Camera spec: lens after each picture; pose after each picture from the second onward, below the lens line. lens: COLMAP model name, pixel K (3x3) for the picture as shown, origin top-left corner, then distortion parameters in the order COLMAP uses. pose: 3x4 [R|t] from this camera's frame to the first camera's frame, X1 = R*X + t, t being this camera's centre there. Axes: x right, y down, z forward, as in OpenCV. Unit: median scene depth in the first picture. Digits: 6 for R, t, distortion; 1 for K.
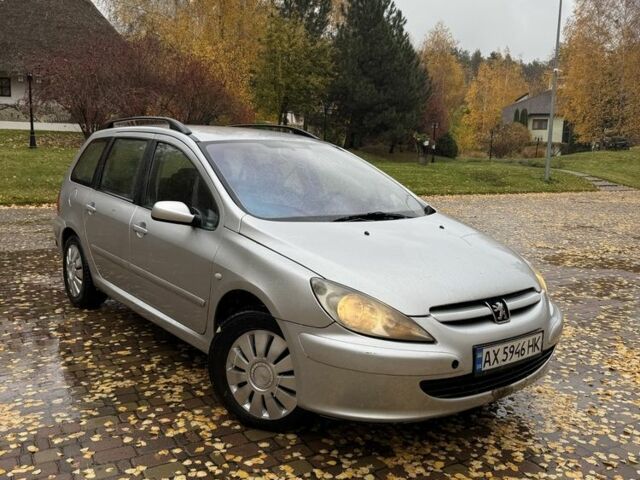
lens RADIAL K [[573.3, 0, 320.0], [0, 573.3, 240.0], [0, 0, 1]] dist [0.098016, -0.241606]
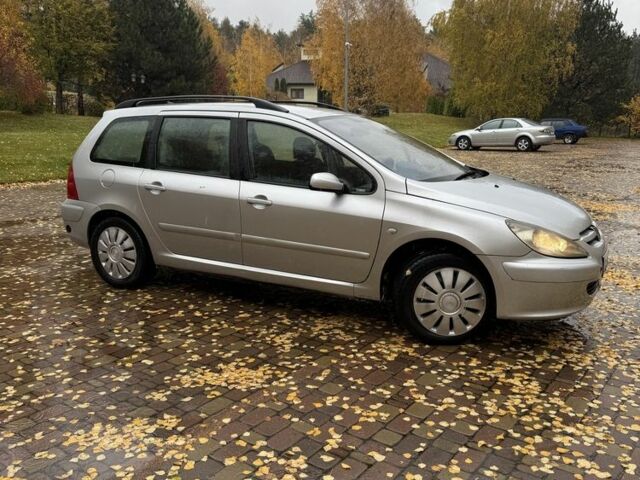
lens RADIAL K [[573.3, 0, 320.0], [0, 573.3, 240.0], [0, 0, 1]] dist [0.098016, -0.241606]
pose [[0.917082, -0.099810, 0.386002, -0.585105], [0.079503, 0.994495, 0.068263, -0.009622], [-0.390690, -0.031914, 0.919969, -0.042132]]
